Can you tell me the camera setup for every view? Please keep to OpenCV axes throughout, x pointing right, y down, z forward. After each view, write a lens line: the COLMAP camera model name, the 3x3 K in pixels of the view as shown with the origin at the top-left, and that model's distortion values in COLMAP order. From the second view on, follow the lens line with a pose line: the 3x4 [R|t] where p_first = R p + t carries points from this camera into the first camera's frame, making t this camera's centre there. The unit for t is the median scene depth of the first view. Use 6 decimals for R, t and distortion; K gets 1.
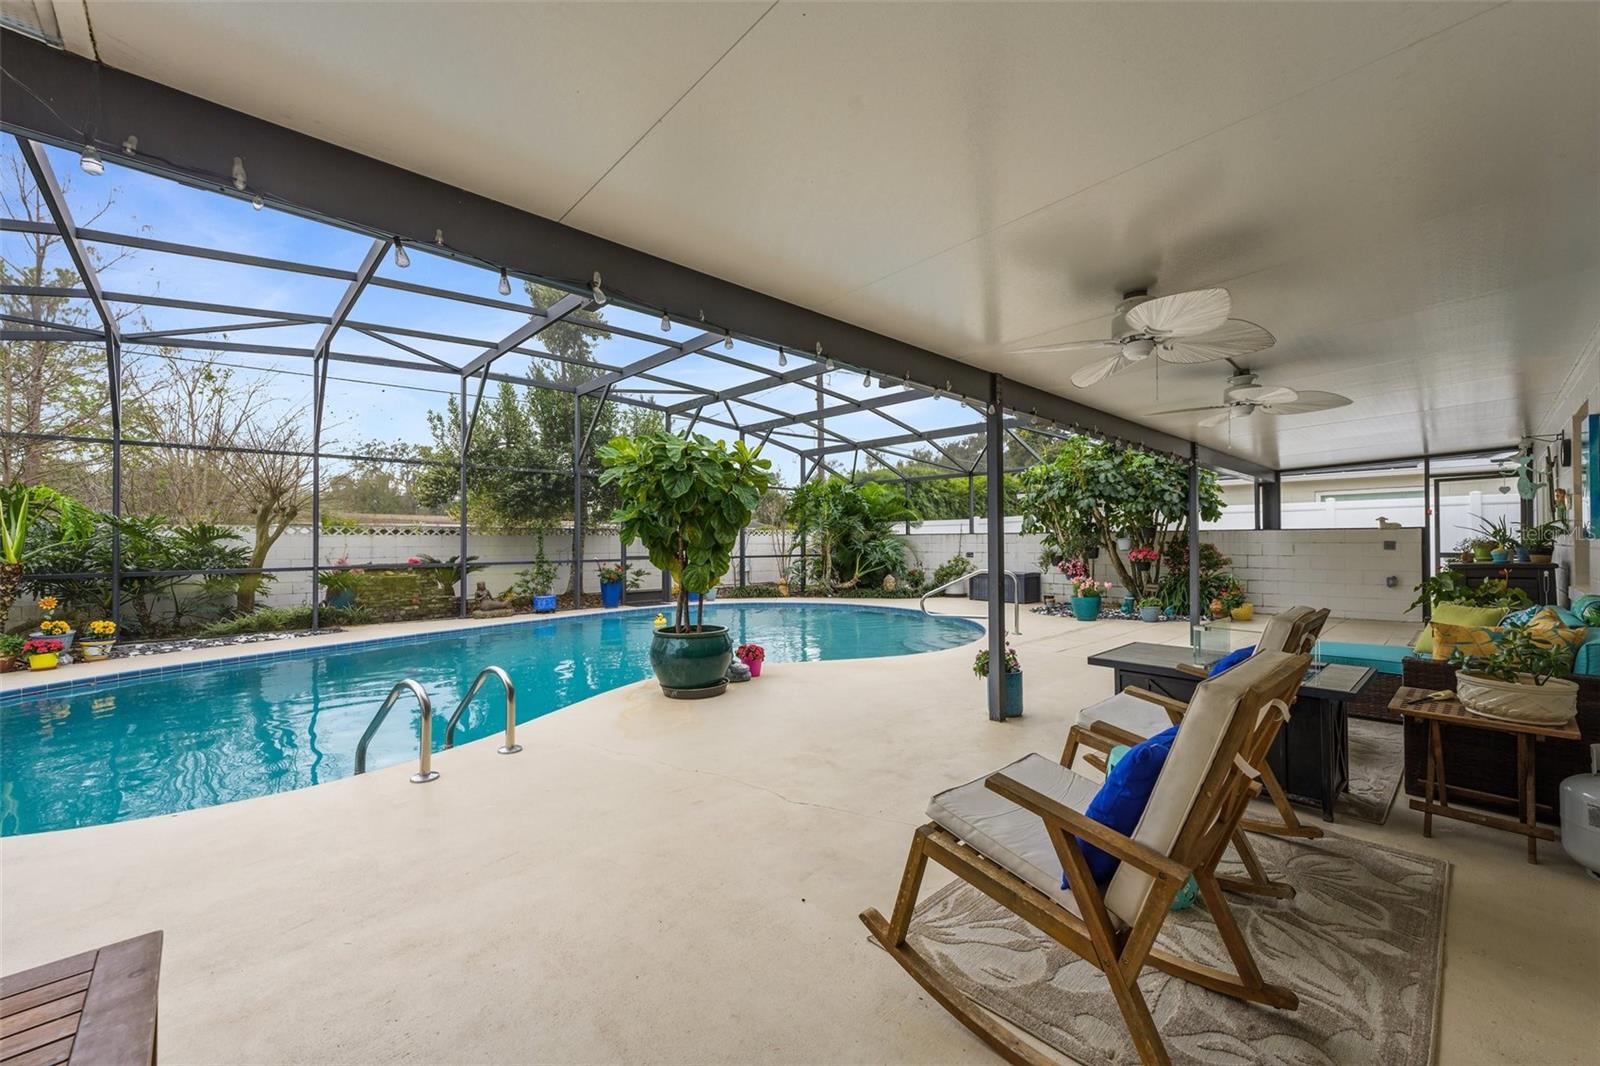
lens RADIAL K [[631.6, 0, 801.4], [0, 631.6, 536.4], [0, 0, 1]] dist [0.003544, -0.000550]
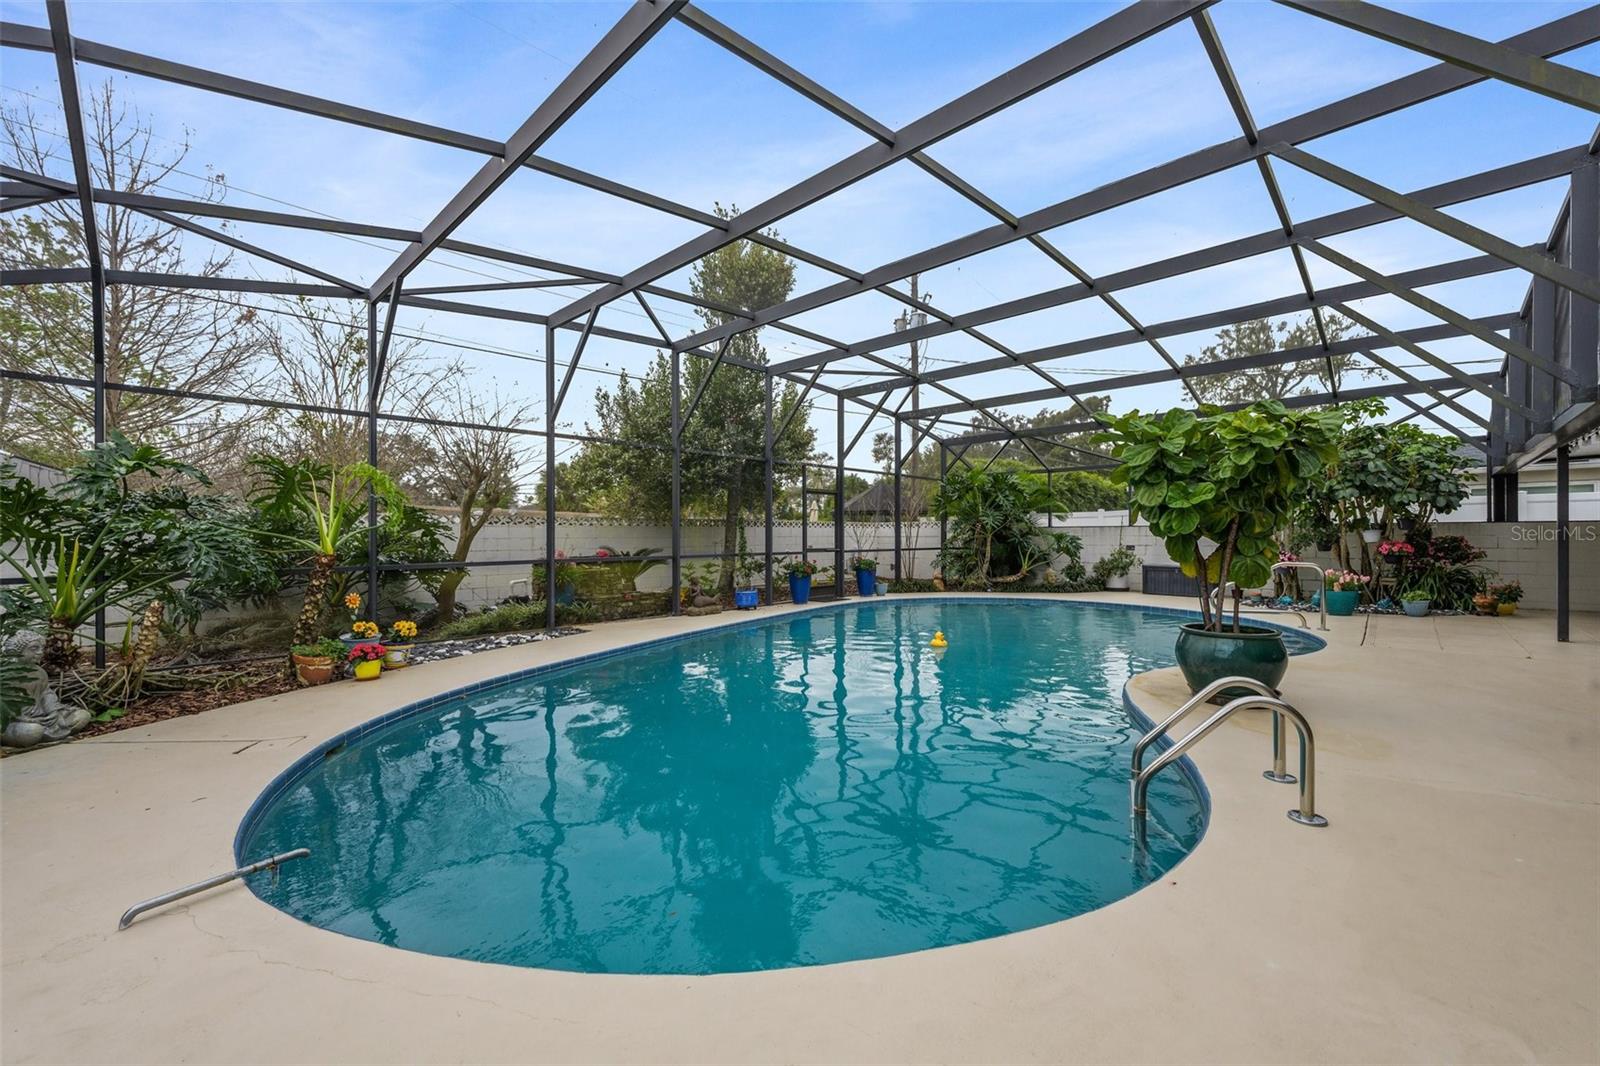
lens RADIAL K [[631.6, 0, 797.9], [0, 631.6, 530.3], [0, 0, 1]] dist [0.003544, -0.000550]
pose [[0.998637, 0.002654, 0.052121, -0.401304], [-0.002592, 0.999996, -0.001260, 0.006348], [-0.052125, 0.001123, 0.998640, 0.074816]]
